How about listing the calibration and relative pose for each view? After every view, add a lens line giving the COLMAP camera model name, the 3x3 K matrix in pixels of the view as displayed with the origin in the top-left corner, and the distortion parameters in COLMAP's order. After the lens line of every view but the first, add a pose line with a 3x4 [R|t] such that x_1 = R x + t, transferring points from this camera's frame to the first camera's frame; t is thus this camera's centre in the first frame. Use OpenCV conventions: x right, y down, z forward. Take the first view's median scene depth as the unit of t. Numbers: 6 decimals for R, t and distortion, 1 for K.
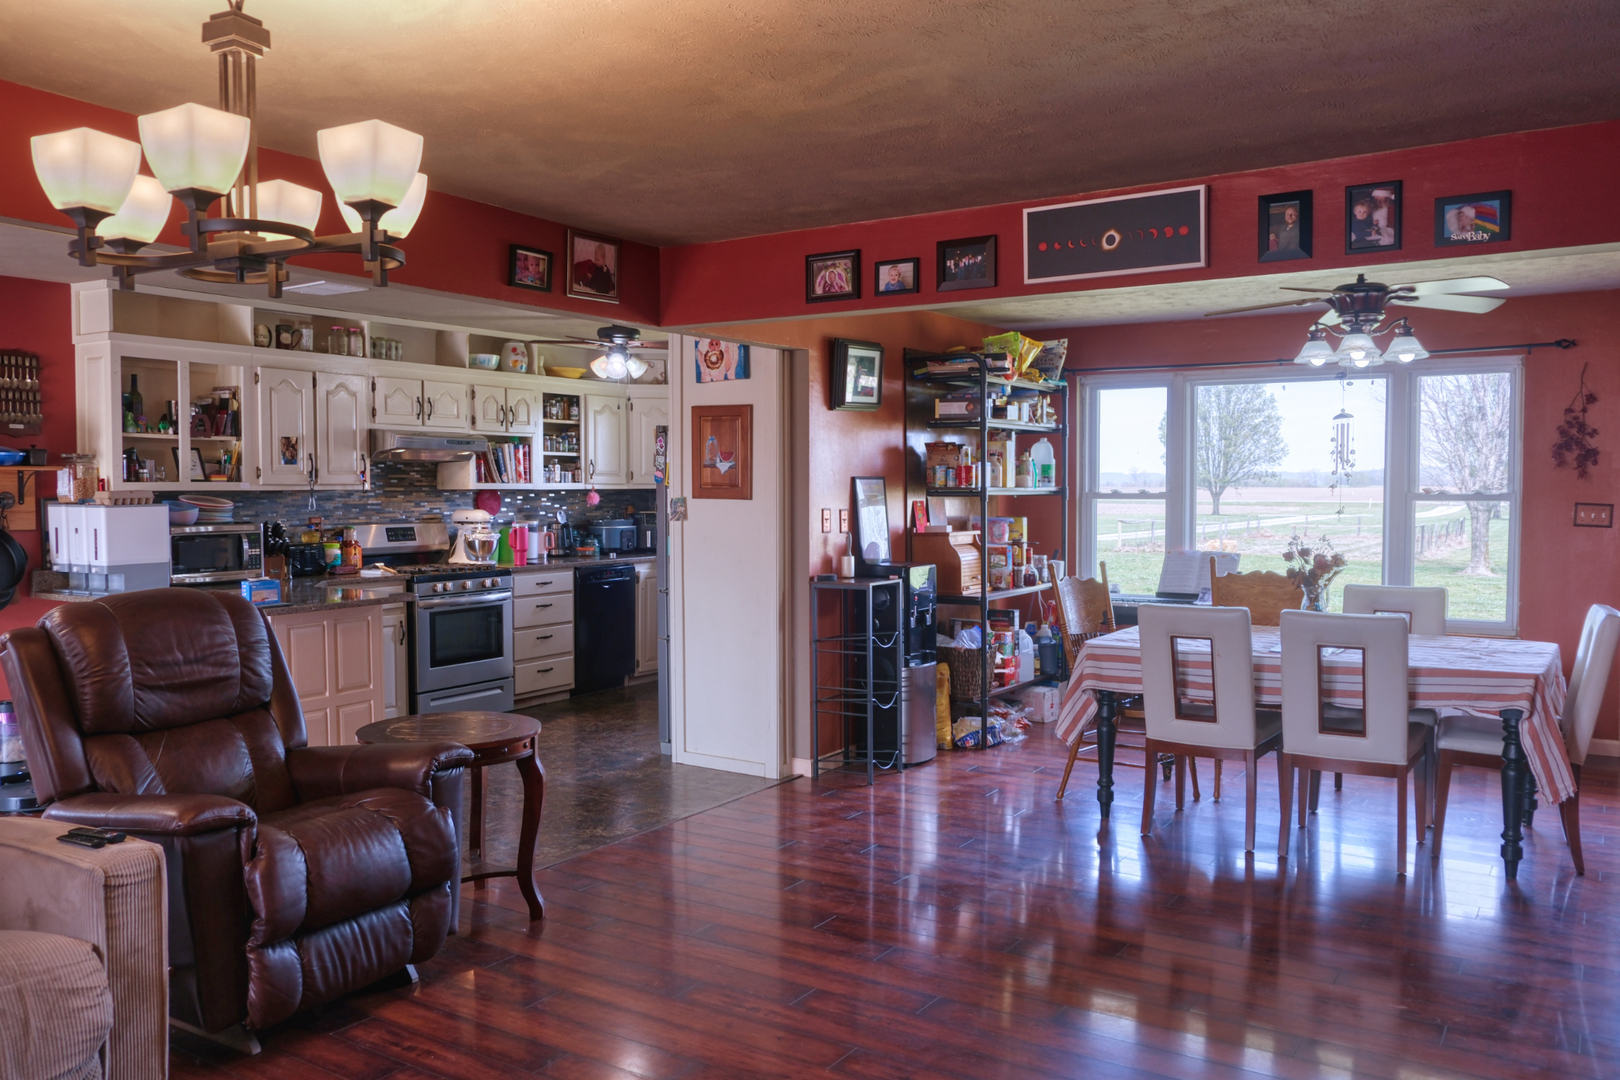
lens RADIAL K [[1260.4, 0, 809.1], [0, 1260.4, 544.8], [0, 0, 1]] dist [-0.032896, 0.029828]
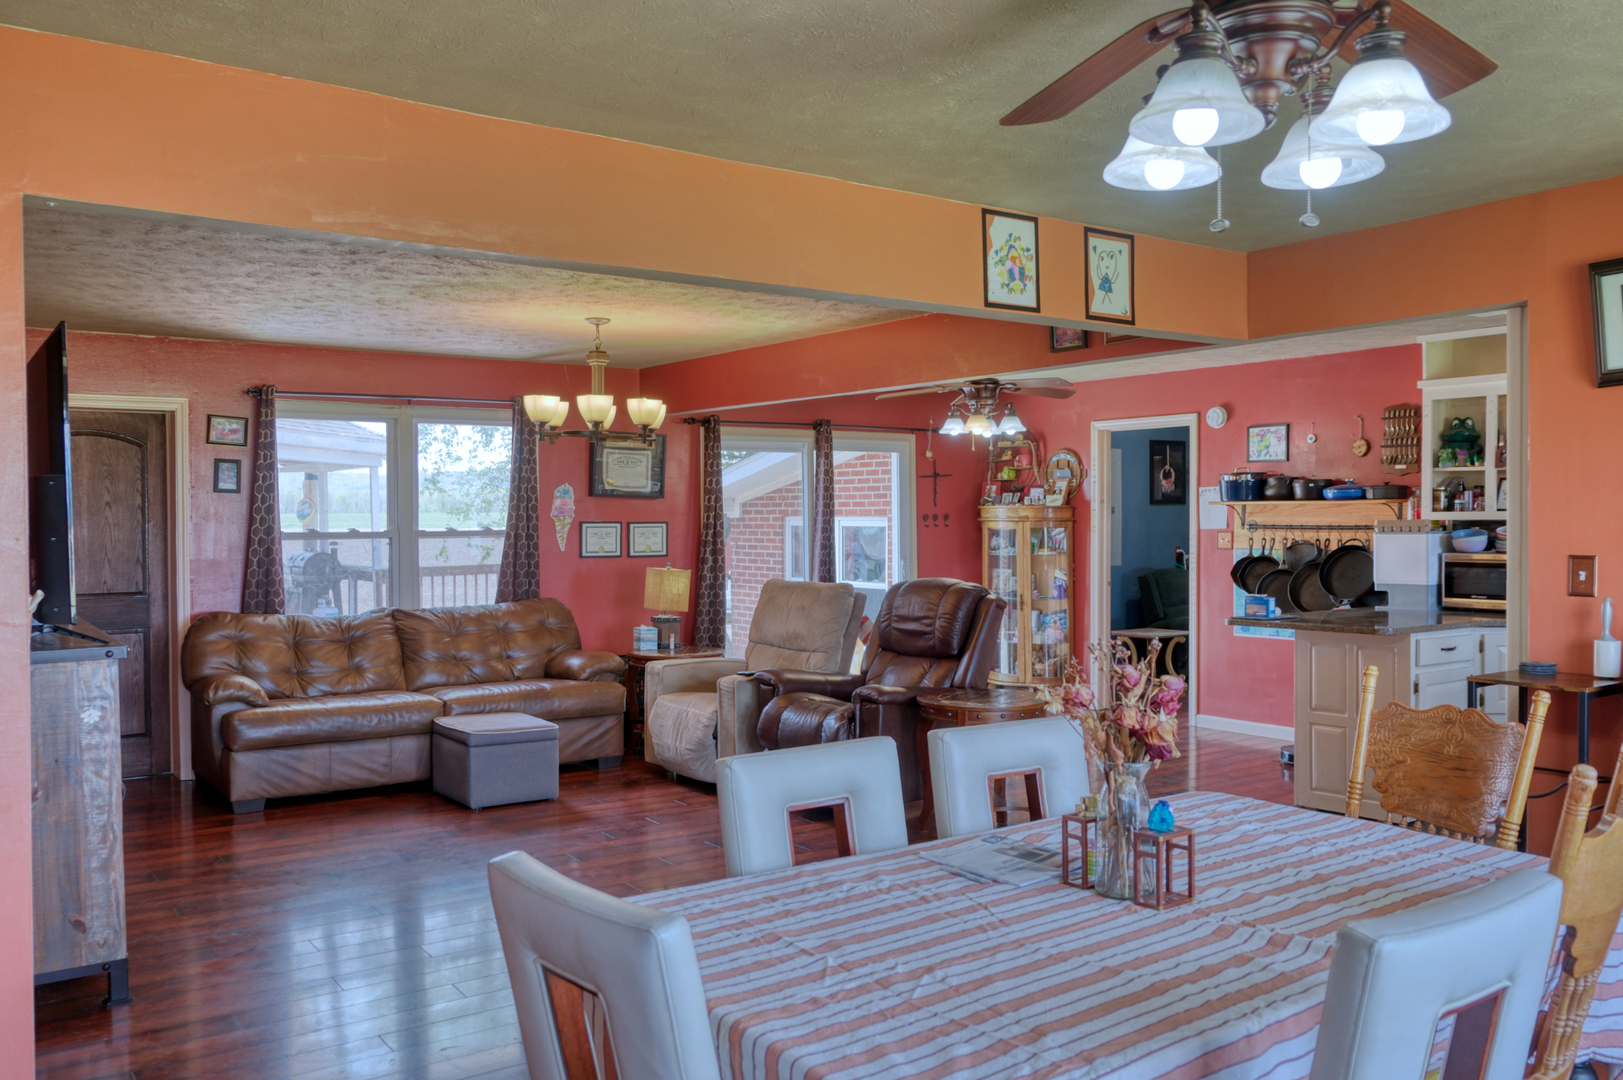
lens RADIAL K [[1296.9, 0, 811.5], [0, 1296.9, 540.0], [0, 0, 1]] dist [-0.036727, 0.016077]
pose [[-0.373173, 0.017501, -0.927597, 0.614787], [-0.038245, 0.998682, 0.034229, -0.036406], [0.926973, 0.048249, -0.372012, 0.769353]]
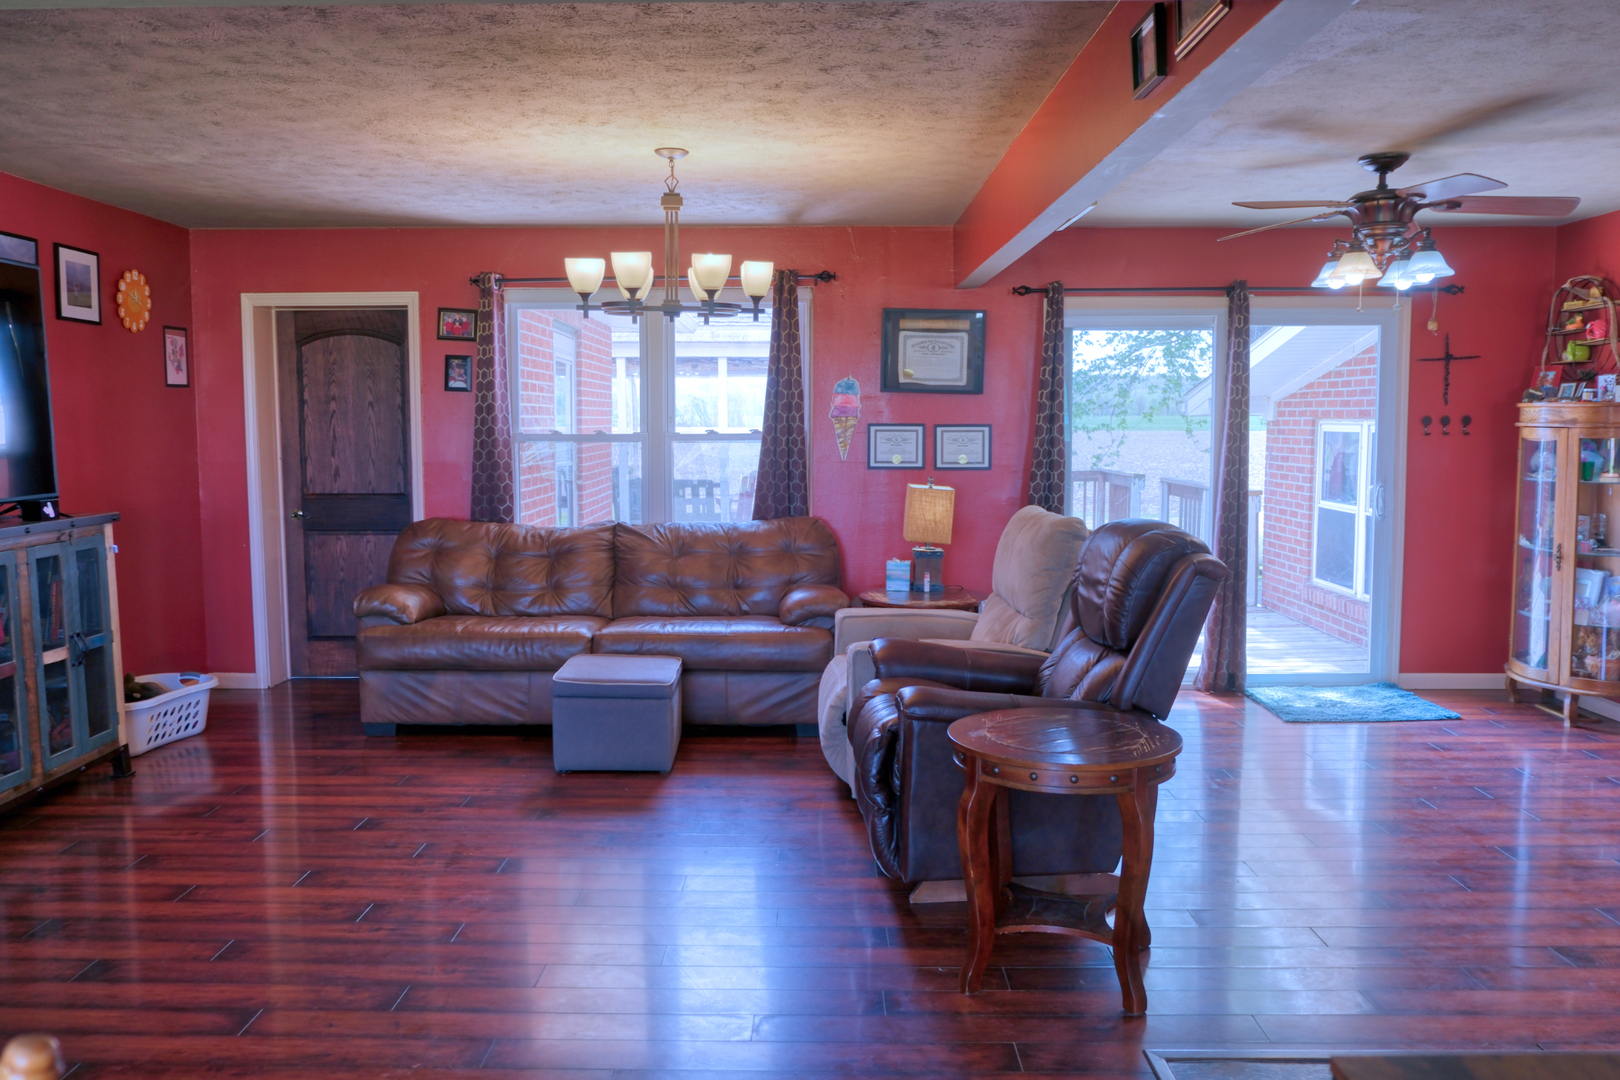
lens RADIAL K [[1271.3, 0, 807.2], [0, 1271.3, 536.1], [0, 0, 1]] dist [-0.046221, 0.052787]
pose [[-0.844642, 0.048370, -0.533142, 0.148579], [-0.024058, 0.991474, 0.128067, -0.041063], [0.534791, 0.120997, -0.836276, 0.894192]]
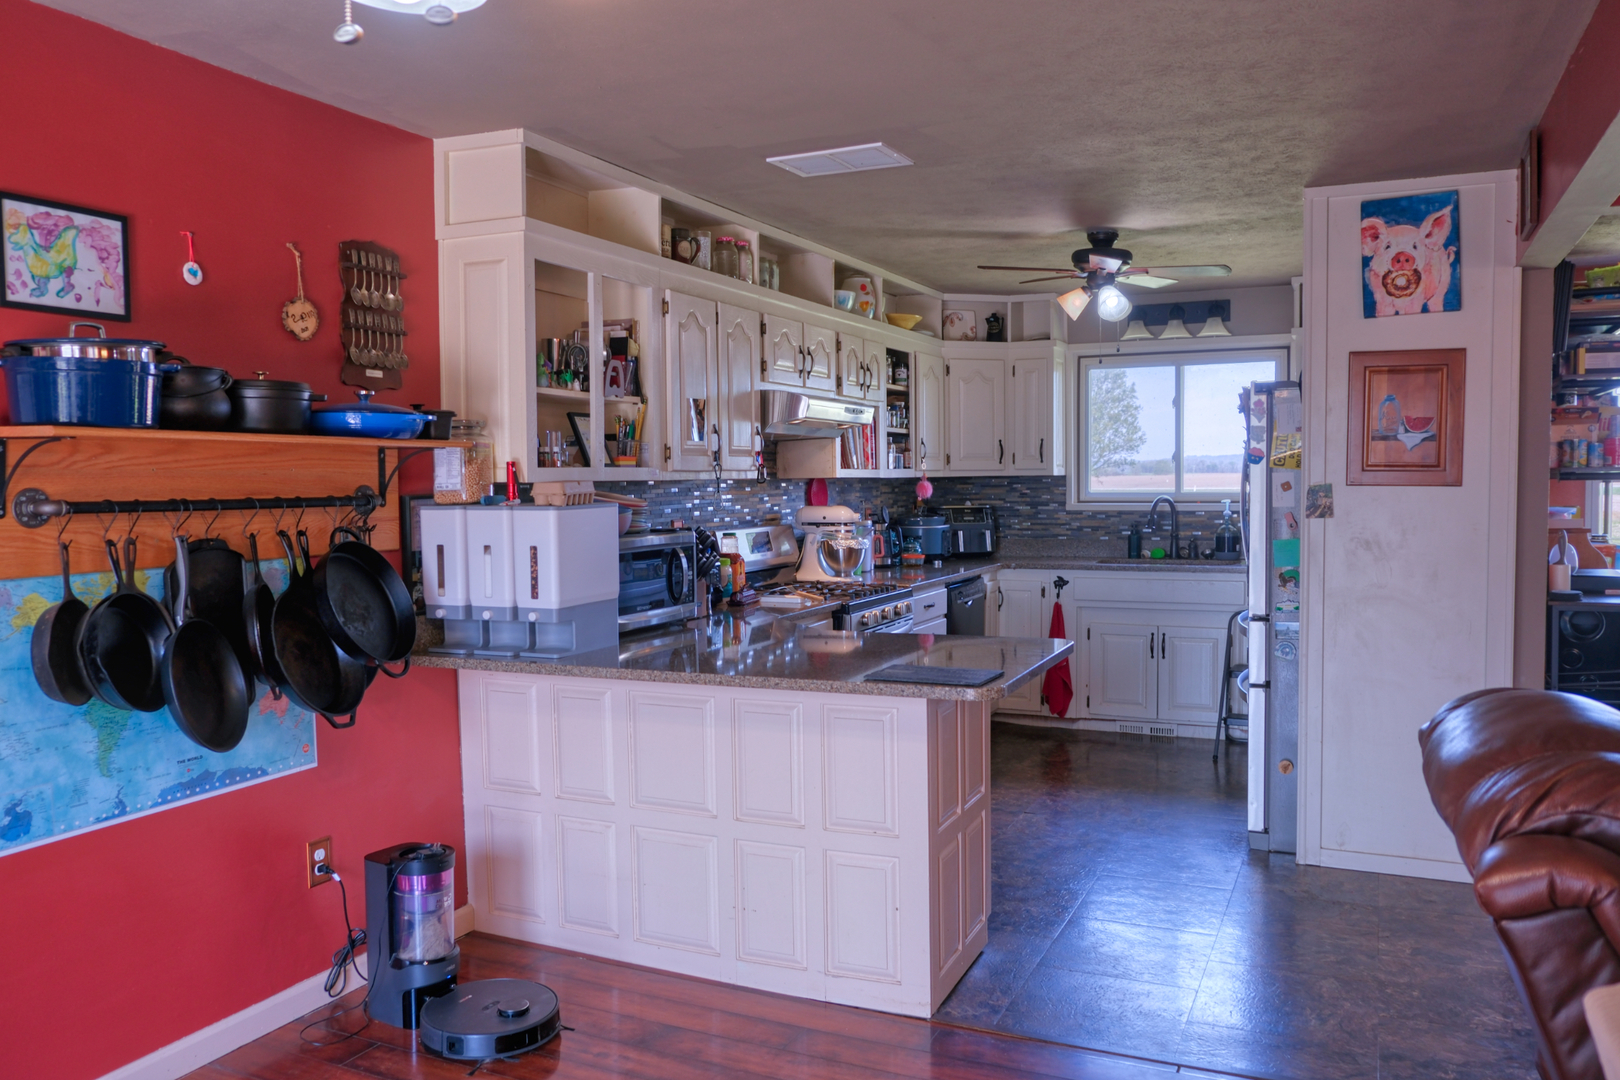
lens RADIAL K [[1256.3, 0, 810.0], [0, 1256.3, 540.0], [0, 0, 1]] dist [-0.048362, 0.066702]
pose [[0.990178, -0.016358, 0.138850, -0.422216], [0.015968, 0.999865, 0.003926, -0.012765], [-0.138895, -0.001670, 0.990306, 0.319988]]
